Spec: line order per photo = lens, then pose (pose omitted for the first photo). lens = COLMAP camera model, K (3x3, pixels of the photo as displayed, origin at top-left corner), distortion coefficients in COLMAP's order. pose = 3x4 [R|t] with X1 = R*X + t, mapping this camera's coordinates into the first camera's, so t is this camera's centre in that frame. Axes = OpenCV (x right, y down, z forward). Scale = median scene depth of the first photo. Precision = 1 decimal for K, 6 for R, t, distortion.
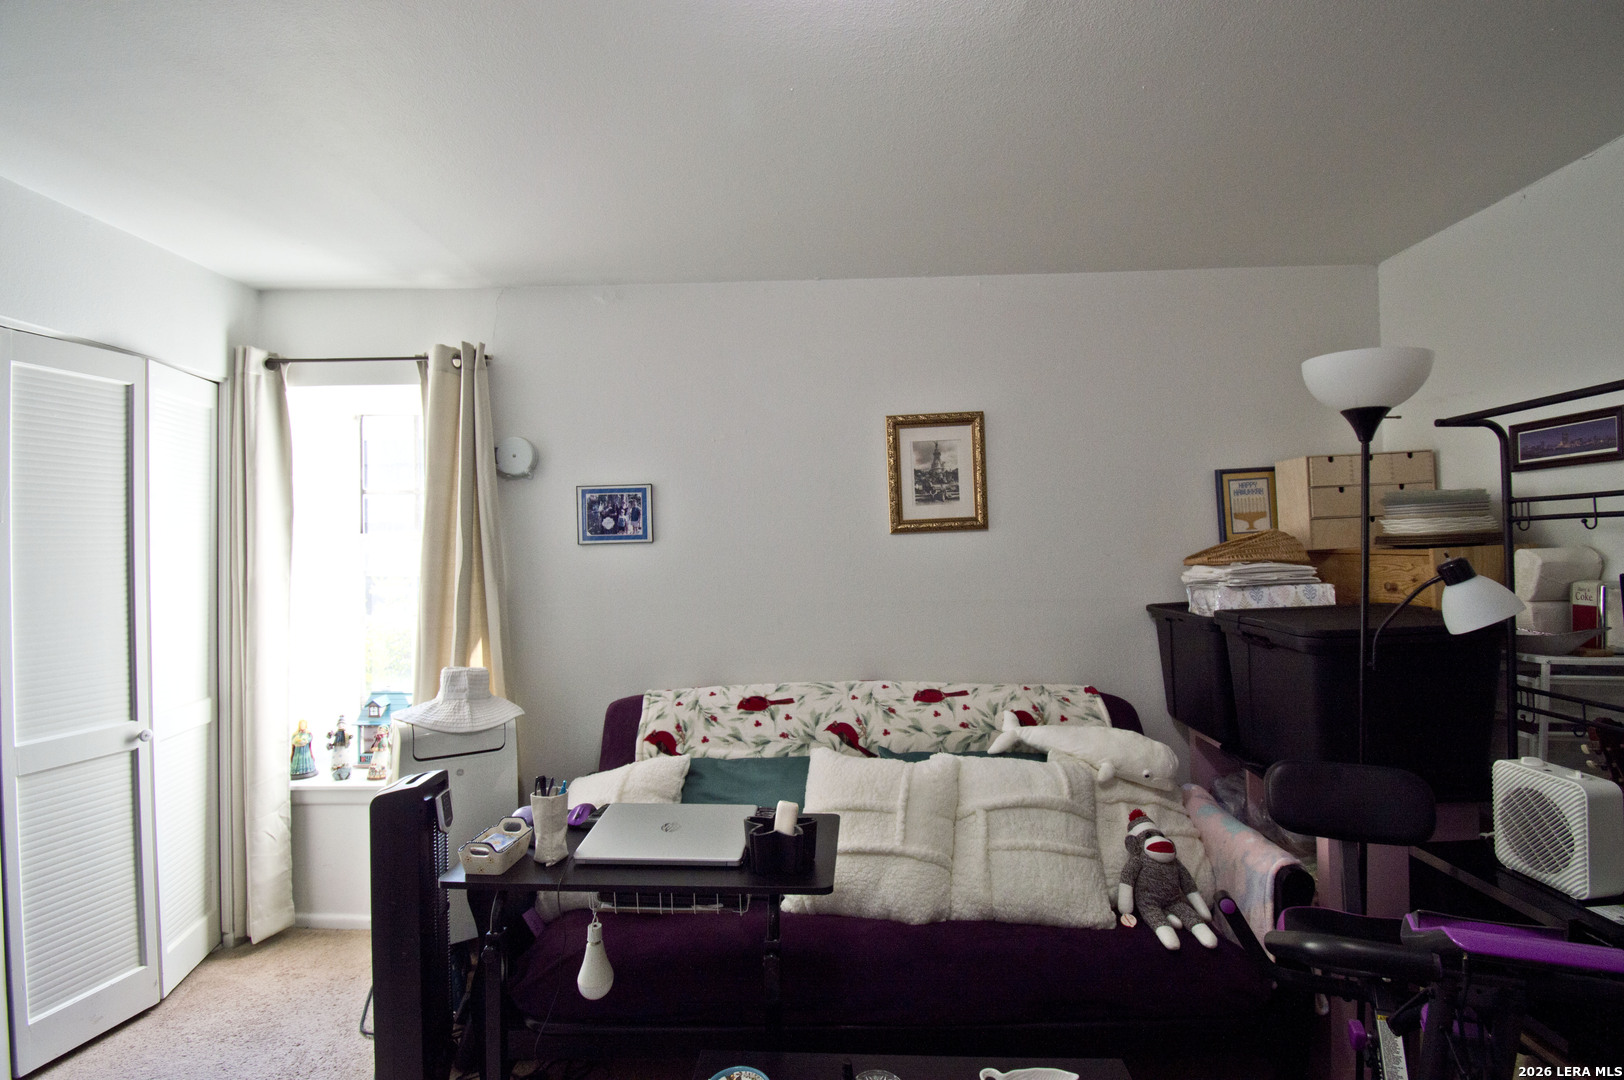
lens RADIAL K [[724.2, 0, 812.8], [0, 724.2, 530.5], [0, 0, 1]] dist [0.020392, -0.026518]
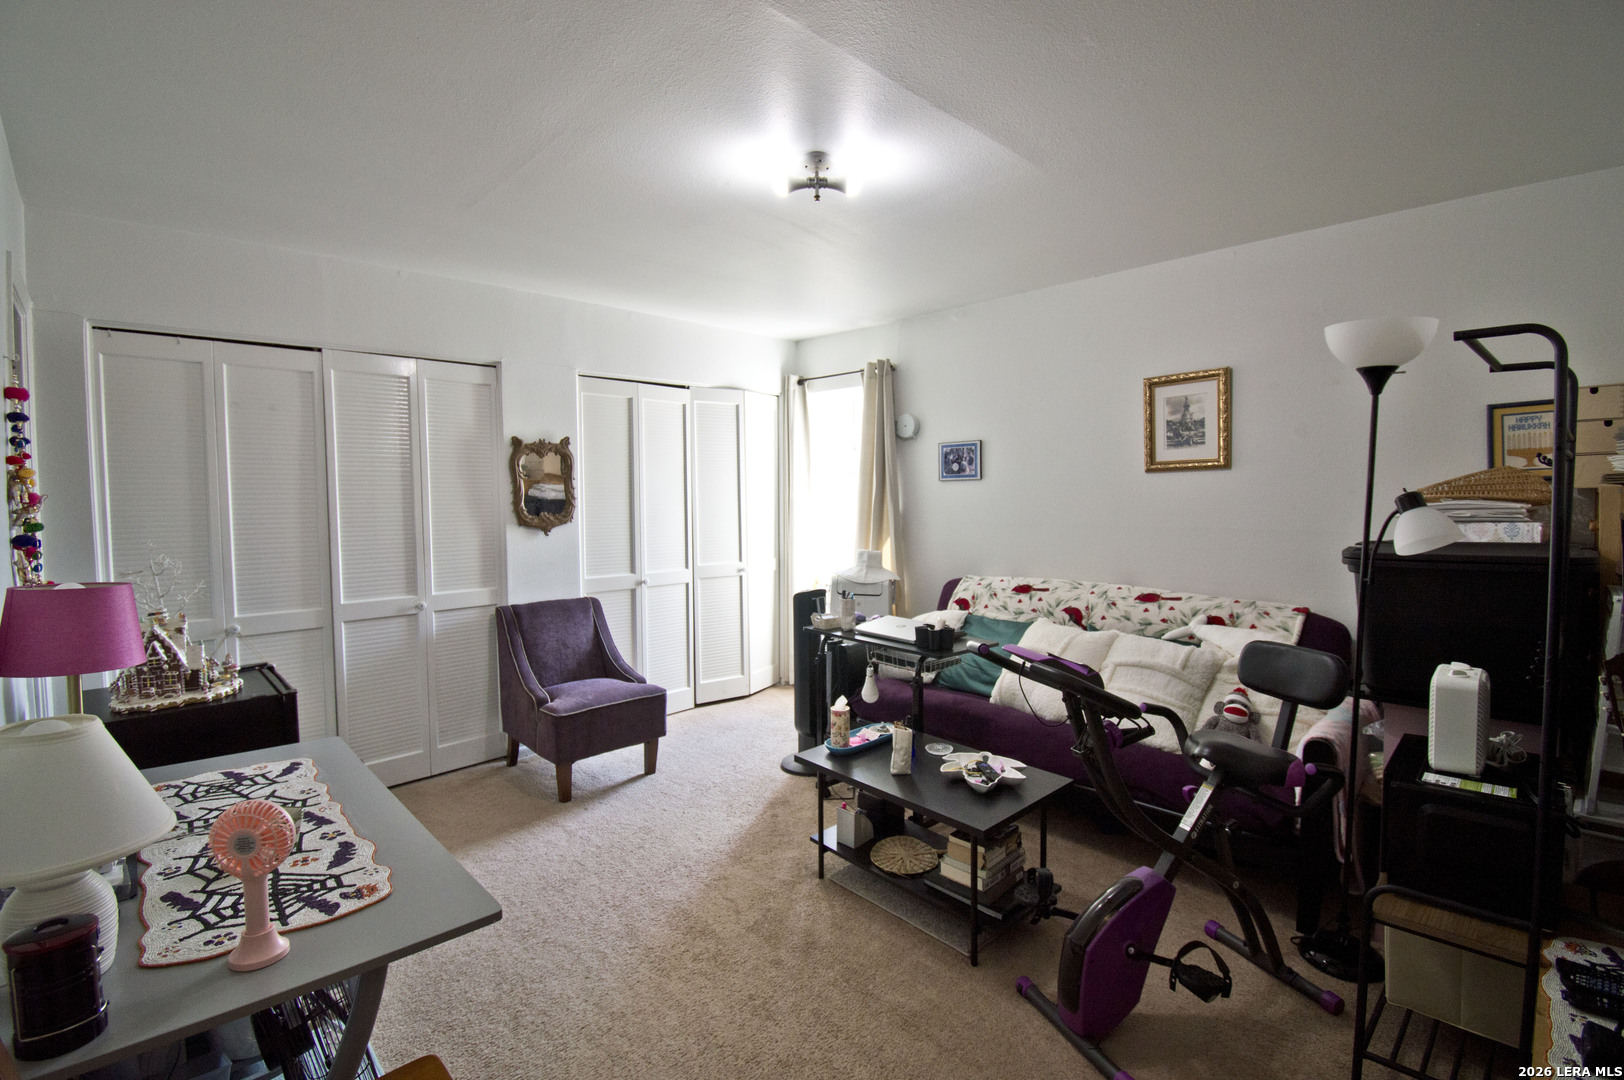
lens RADIAL K [[724.2, 0, 812.8], [0, 724.2, 530.5], [0, 0, 1]] dist [0.020392, -0.026518]
pose [[0.715503, 0.049757, -0.696836, 0.582357], [0.010976, 0.996537, 0.082426, -0.005829], [0.698524, -0.066624, 0.712479, -0.315340]]
